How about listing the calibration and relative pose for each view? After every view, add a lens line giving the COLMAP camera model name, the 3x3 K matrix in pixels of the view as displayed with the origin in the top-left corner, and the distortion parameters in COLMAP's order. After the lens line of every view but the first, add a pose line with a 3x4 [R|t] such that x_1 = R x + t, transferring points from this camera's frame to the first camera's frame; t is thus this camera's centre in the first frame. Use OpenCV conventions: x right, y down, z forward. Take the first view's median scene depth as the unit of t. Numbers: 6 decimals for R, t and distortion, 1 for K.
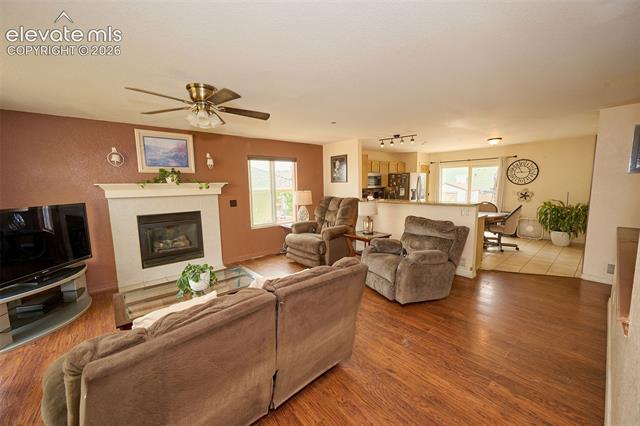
lens RADIAL K [[252.6, 0, 322.5], [0, 252.6, 213.3], [0, 0, 1]] dist [0.000717, -0.000333]
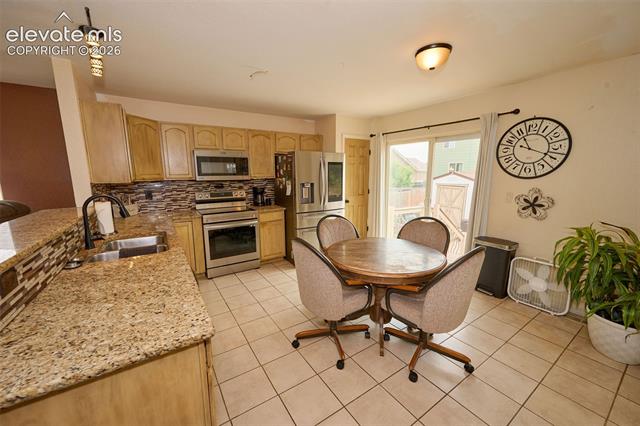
lens RADIAL K [[252.6, 0, 318.5], [0, 252.6, 215.1], [0, 0, 1]] dist [0.000717, -0.000333]
pose [[0.991467, 0.034292, -0.125766, 0.497845], [-0.027112, 0.997927, 0.058363, -0.067812], [0.127507, -0.054455, 0.990342, 0.532628]]
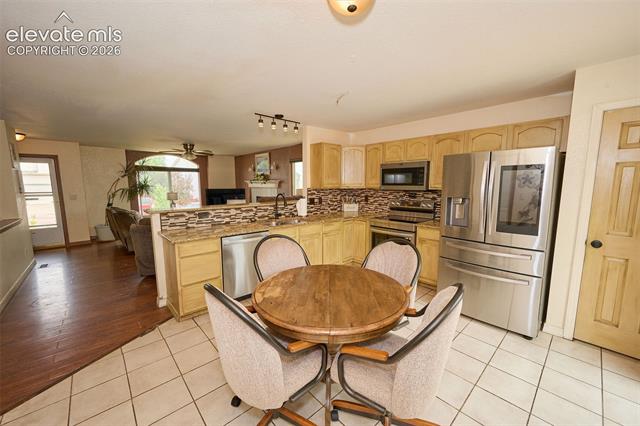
lens RADIAL K [[252.6, 0, 322.2], [0, 252.6, 214.4], [0, 0, 1]] dist [0.000717, -0.000333]
pose [[0.020357, 0.138813, -0.990109, 0.784866], [-0.113412, 0.984243, 0.135659, -0.107235], [0.993340, 0.109528, 0.035779, 0.849727]]
